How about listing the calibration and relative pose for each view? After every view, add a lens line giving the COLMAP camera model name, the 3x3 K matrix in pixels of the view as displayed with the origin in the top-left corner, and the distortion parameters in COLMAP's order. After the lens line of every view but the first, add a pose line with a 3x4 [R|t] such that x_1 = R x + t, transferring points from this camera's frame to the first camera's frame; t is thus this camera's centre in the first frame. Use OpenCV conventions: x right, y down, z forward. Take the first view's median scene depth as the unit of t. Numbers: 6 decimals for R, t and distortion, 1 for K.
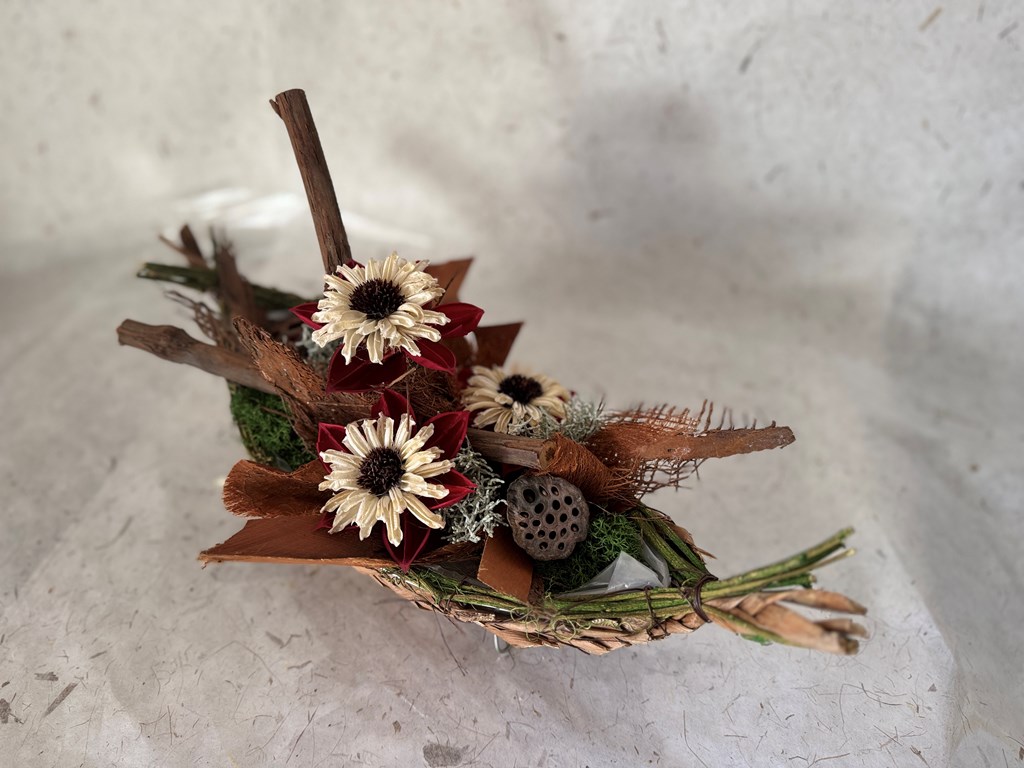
lens RADIAL K [[747.0, 0, 513.8], [0, 747.0, 392.7], [0, 0, 1]] dist [-0.028781, -0.002636]
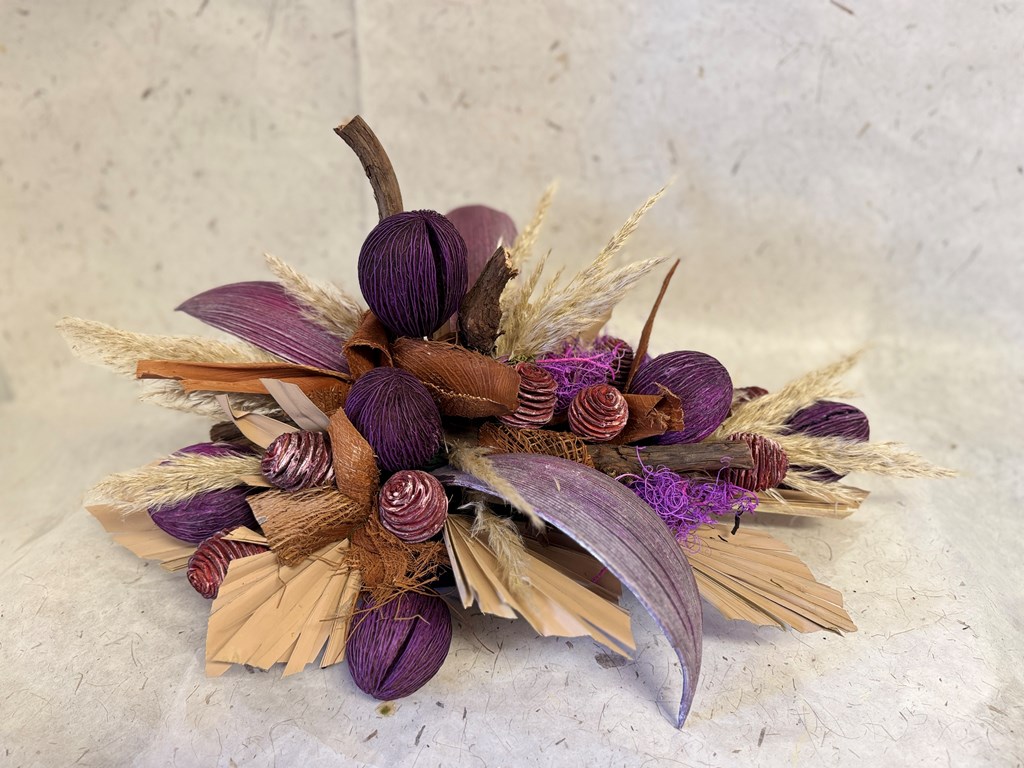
lens RADIAL K [[747.0, 0, 504.7], [0, 747.0, 378.9], [0, 0, 1]] dist [-0.028781, -0.002636]
pose [[0.995387, -0.064363, 0.071146, -0.297843], [0.077568, 0.976305, -0.202018, 0.228379], [-0.056457, 0.206604, 0.976794, -0.299819]]
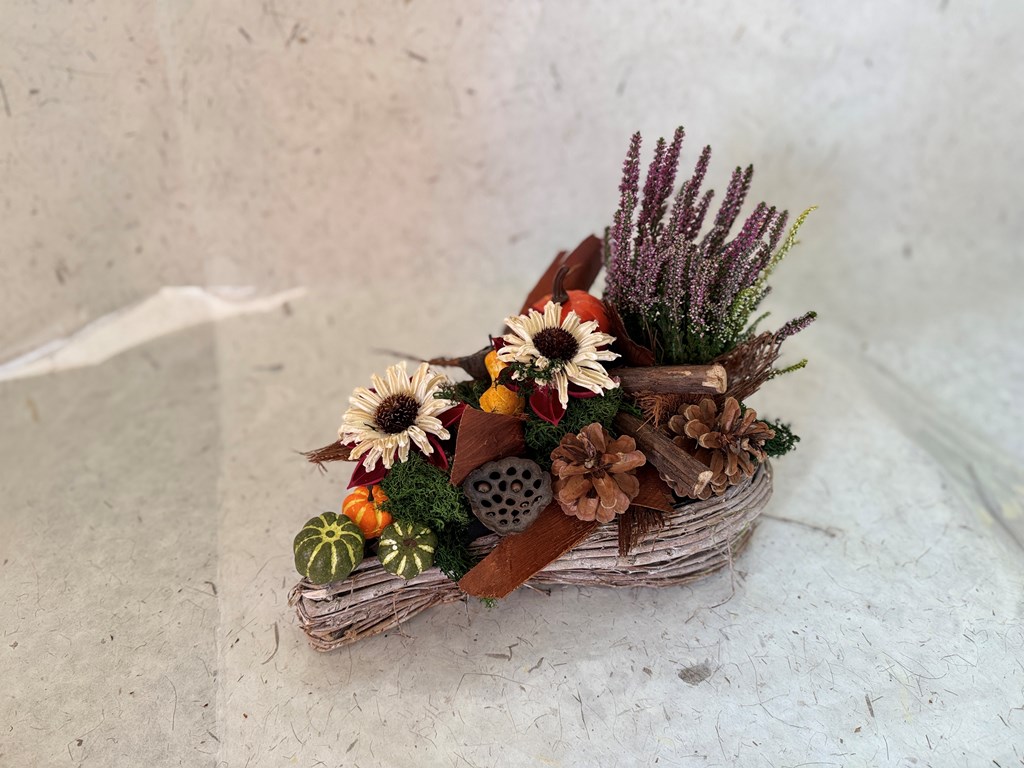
lens RADIAL K [[747.0, 0, 499.8], [0, 747.0, 392.3], [0, 0, 1]] dist [-0.028781, -0.002636]
pose [[0.887673, -0.288476, 0.358912, -0.584561], [0.311720, 0.950146, -0.007275, -0.019735], [-0.338920, 0.118338, 0.933343, -0.039340]]
